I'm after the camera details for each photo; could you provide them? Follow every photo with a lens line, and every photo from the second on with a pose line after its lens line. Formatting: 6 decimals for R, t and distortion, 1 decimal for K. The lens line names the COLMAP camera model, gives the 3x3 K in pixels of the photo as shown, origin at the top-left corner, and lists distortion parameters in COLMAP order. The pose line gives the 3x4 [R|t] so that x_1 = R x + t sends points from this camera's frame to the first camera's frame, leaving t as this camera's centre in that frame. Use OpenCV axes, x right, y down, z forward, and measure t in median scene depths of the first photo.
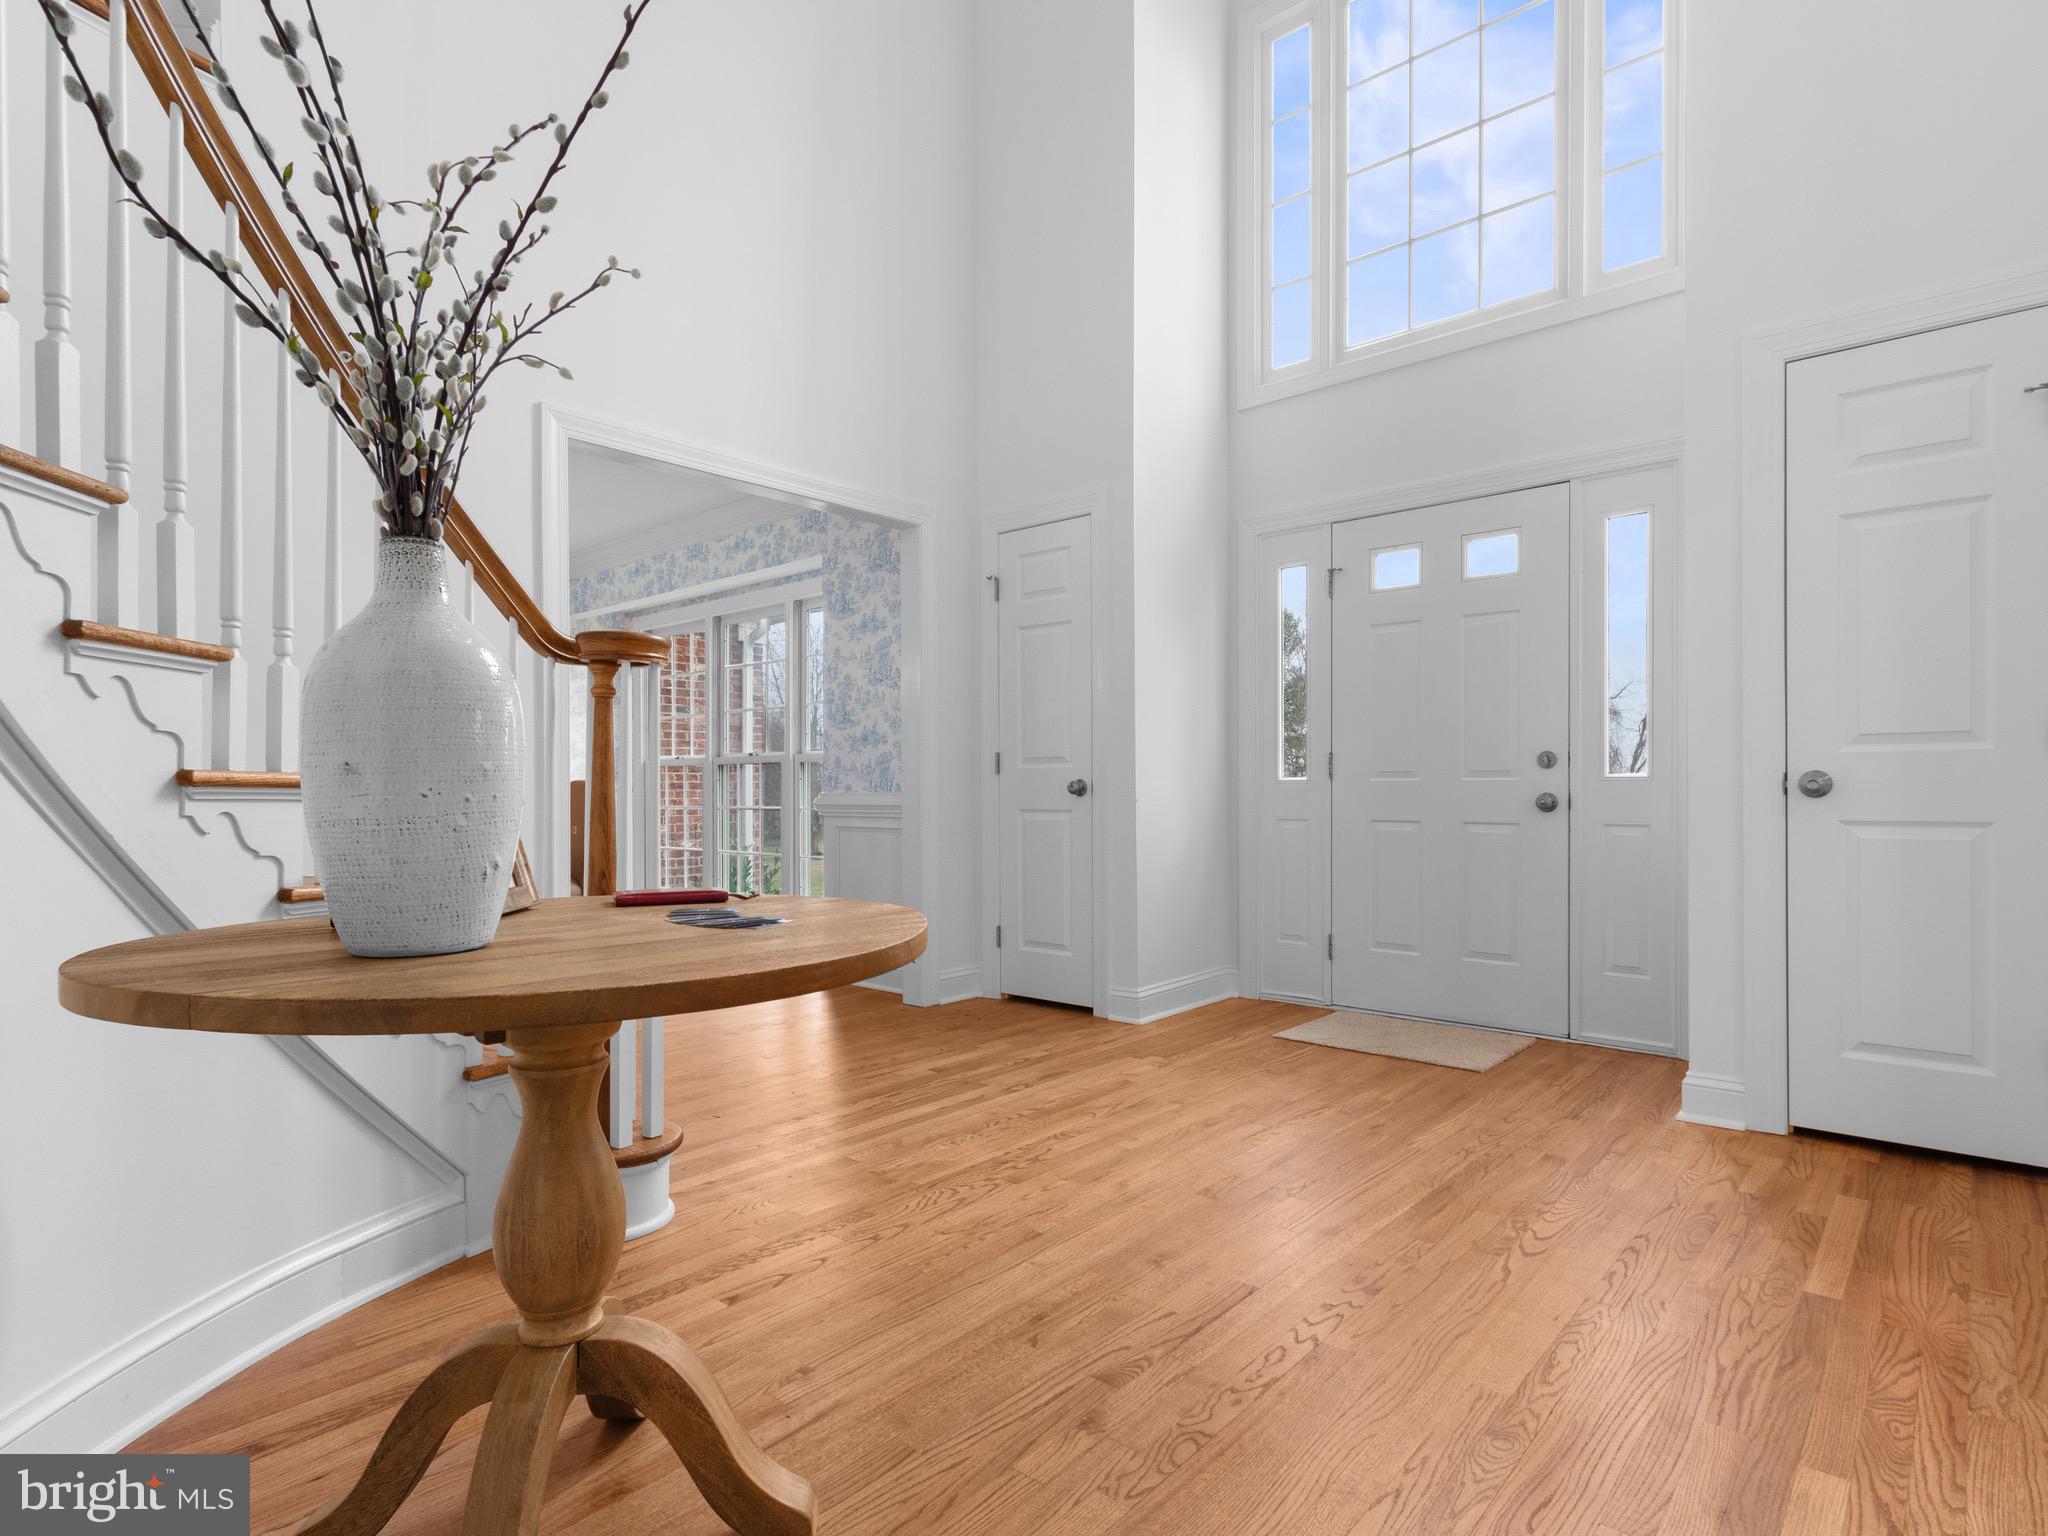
lens RADIAL K [[1050.0, 0, 1025.5], [0, 1050.0, 791.9], [0, 0, 1]] dist [0.006081, -0.000781]
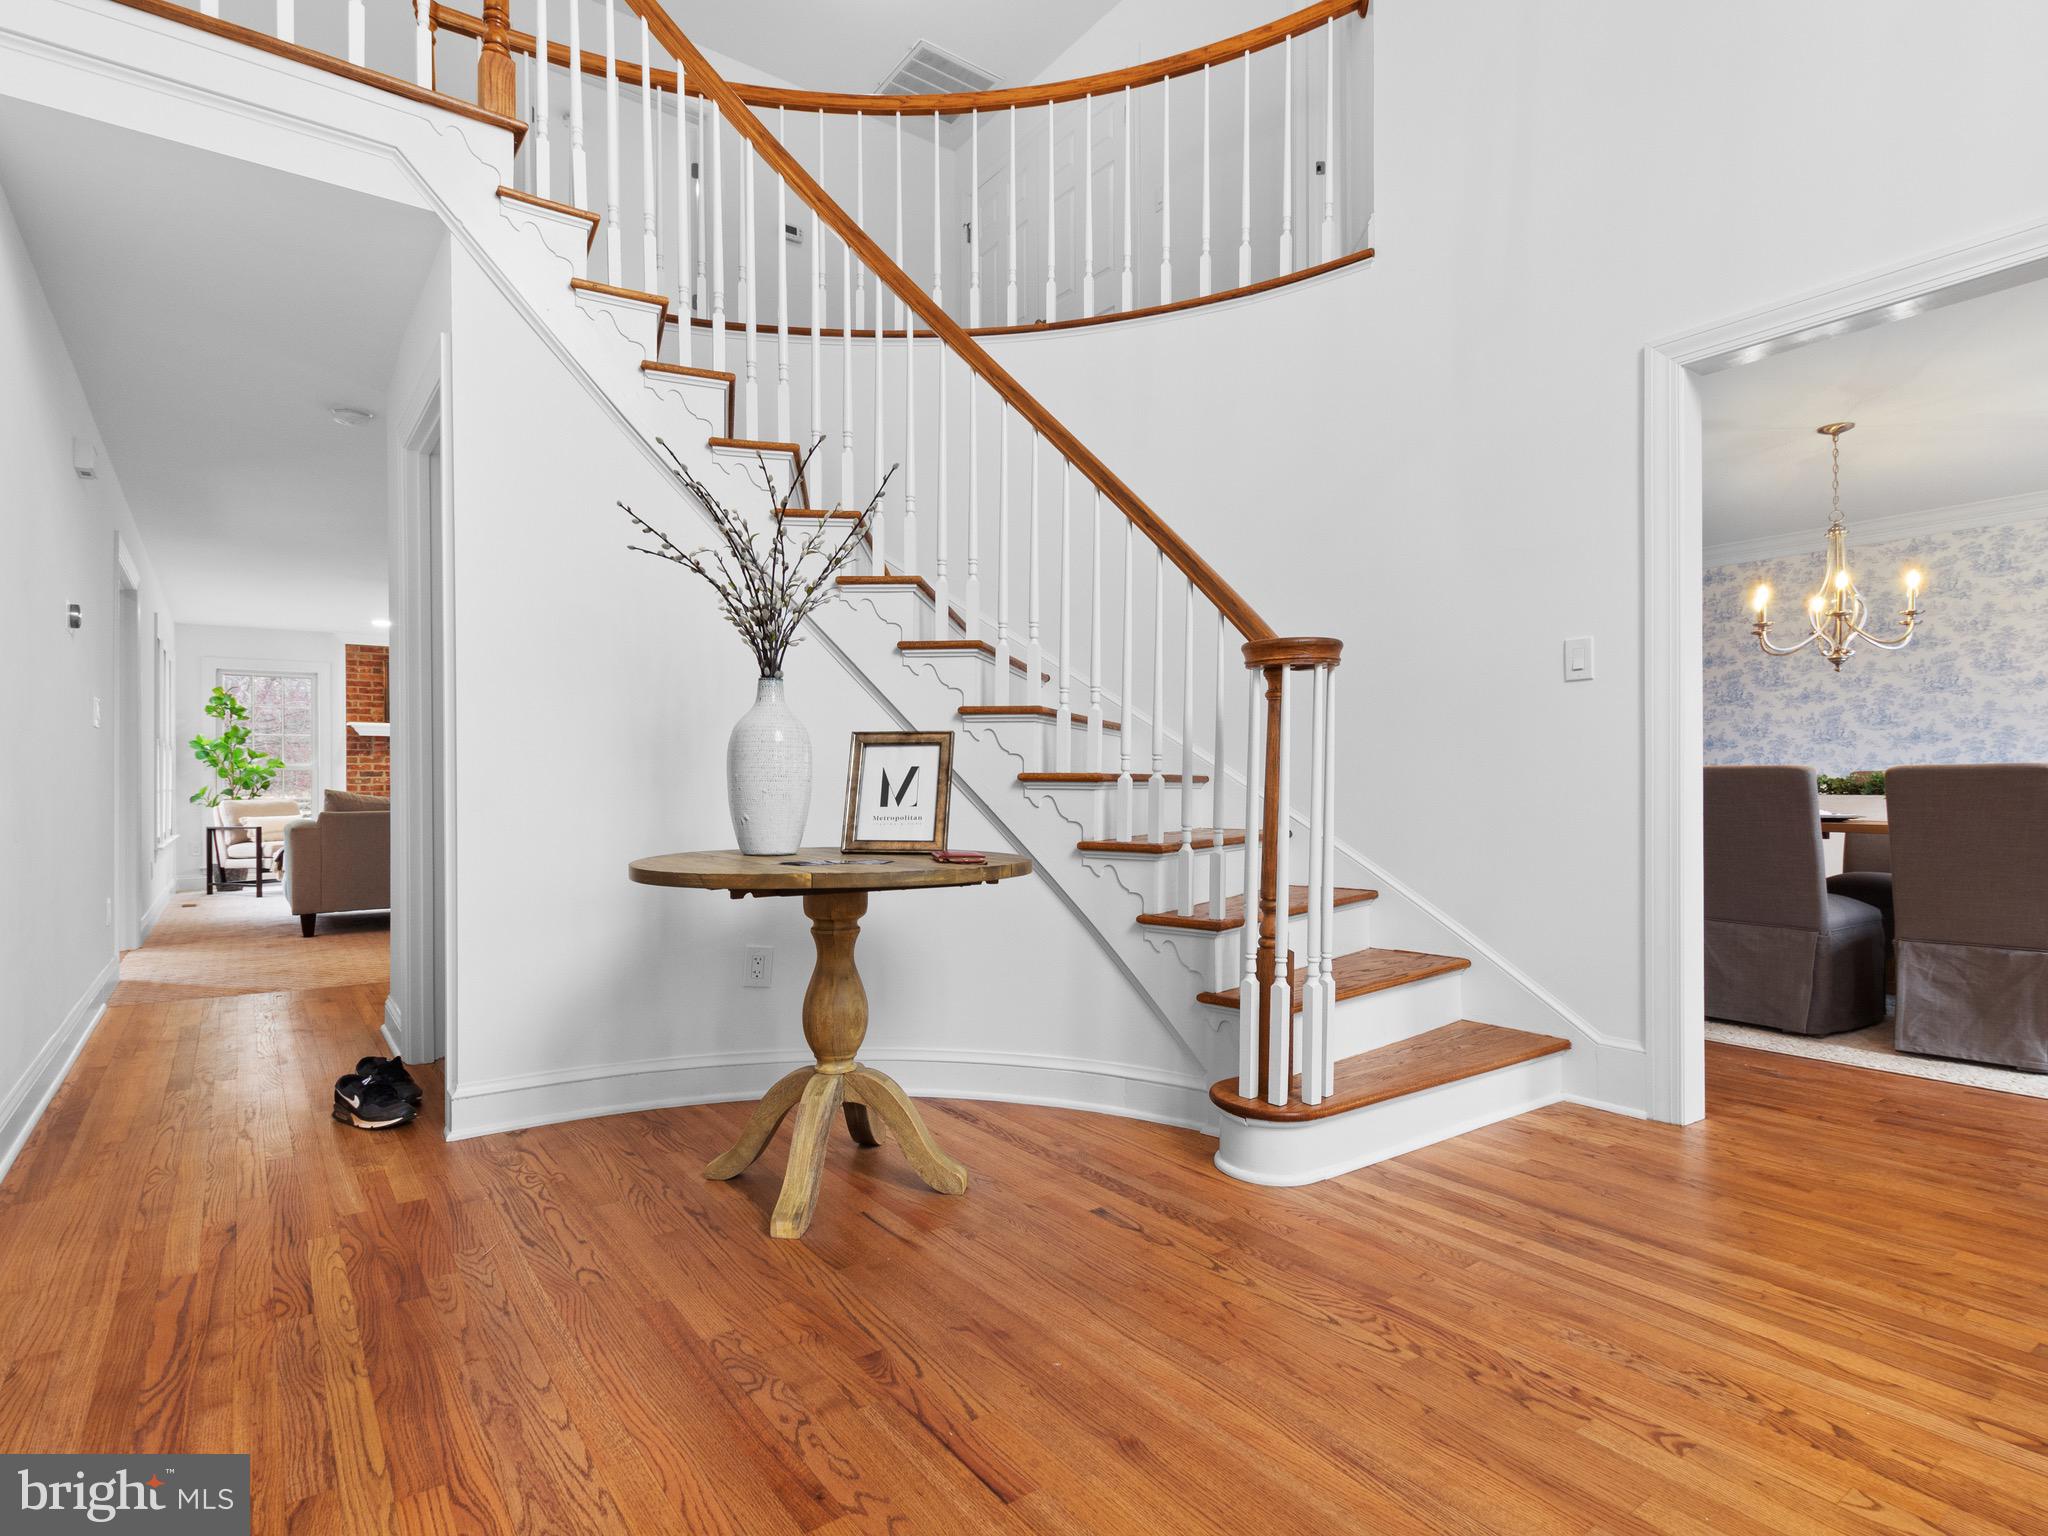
lens RADIAL K [[1050.0, 0, 1025.5], [0, 1050.0, 791.9], [0, 0, 1]] dist [0.006081, -0.000781]
pose [[-0.202149, 0.009752, -0.979306, 0.544127], [0.001963, 0.999952, 0.009553, -0.002667], [0.979353, 0.000009, -0.202159, 0.700415]]
